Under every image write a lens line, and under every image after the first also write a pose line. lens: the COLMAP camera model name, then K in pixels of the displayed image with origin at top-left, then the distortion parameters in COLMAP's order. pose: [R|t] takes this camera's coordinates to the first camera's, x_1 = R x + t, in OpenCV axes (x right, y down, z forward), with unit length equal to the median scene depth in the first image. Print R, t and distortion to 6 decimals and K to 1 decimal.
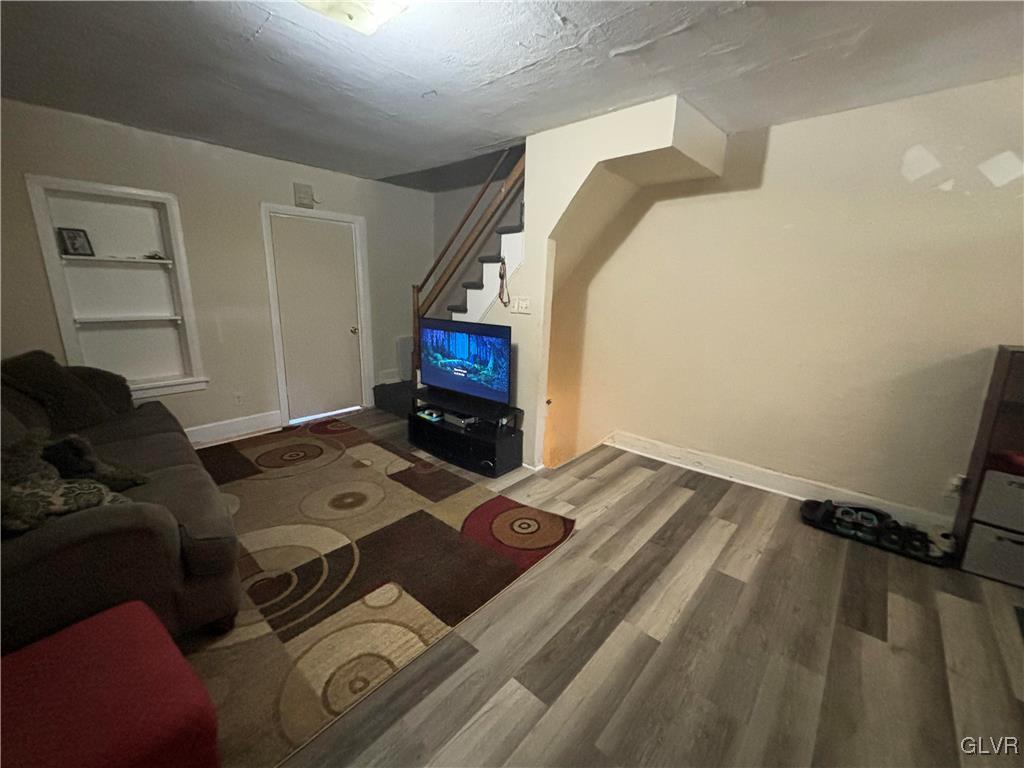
lens RADIAL K [[415.7, 0, 511.1], [0, 415.7, 383.0], [0, 0, 1]] dist [0.017398, -0.000470]
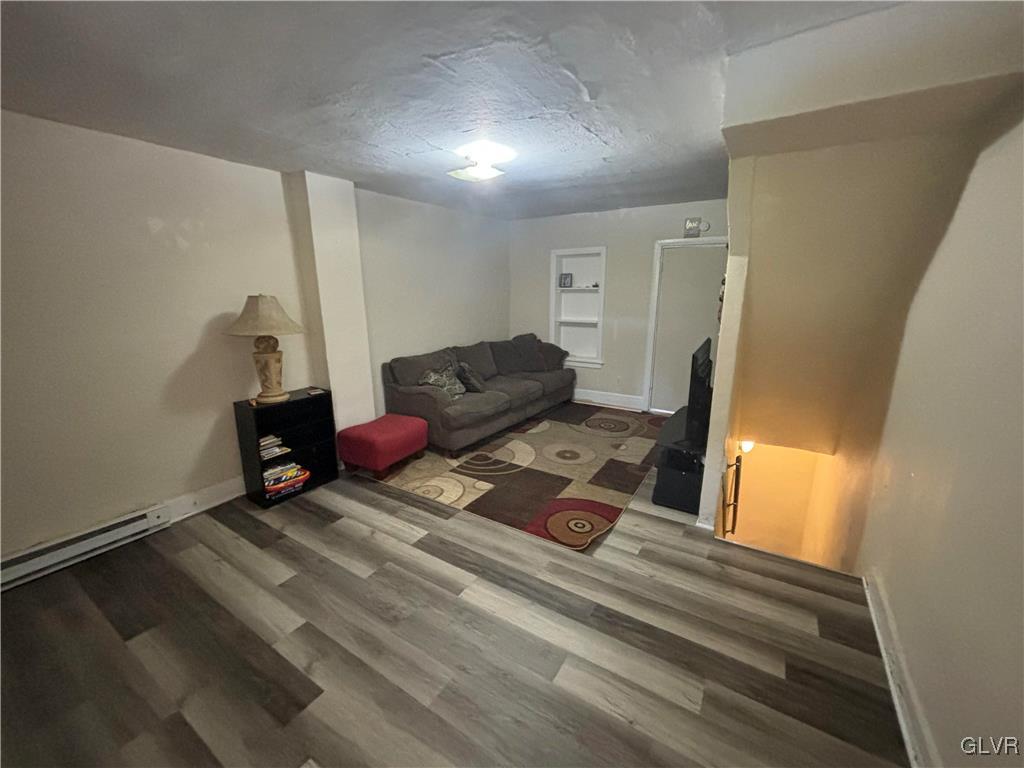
lens RADIAL K [[415.7, 0, 510.6], [0, 415.7, 381.0], [0, 0, 1]] dist [0.017398, -0.000470]
pose [[0.165984, 0.201526, -0.965317, 1.006800], [-0.223733, 0.961065, 0.162168, -0.166463], [0.960413, 0.189056, 0.204609, 0.527924]]
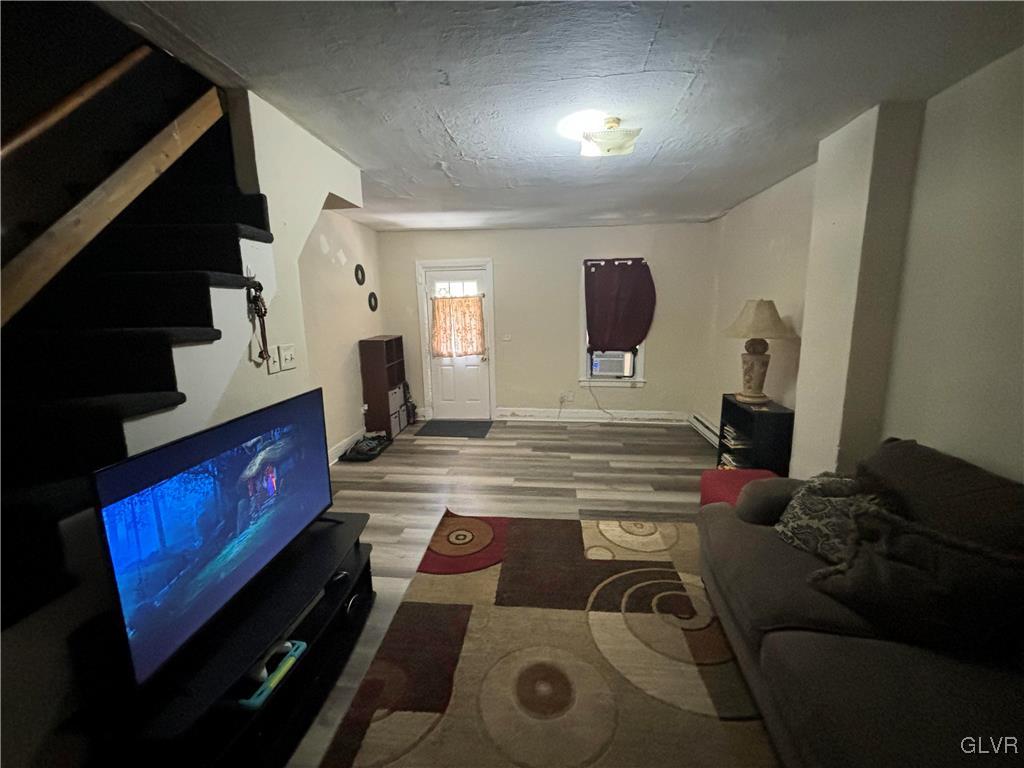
lens RADIAL K [[415.7, 0, 516.9], [0, 415.7, 382.1], [0, 0, 1]] dist [0.017398, -0.000470]
pose [[-0.602157, -0.151745, 0.783824, -0.856925], [0.187072, 0.927622, 0.323298, -0.362626], [-0.776151, 0.341308, -0.530186, 1.338708]]
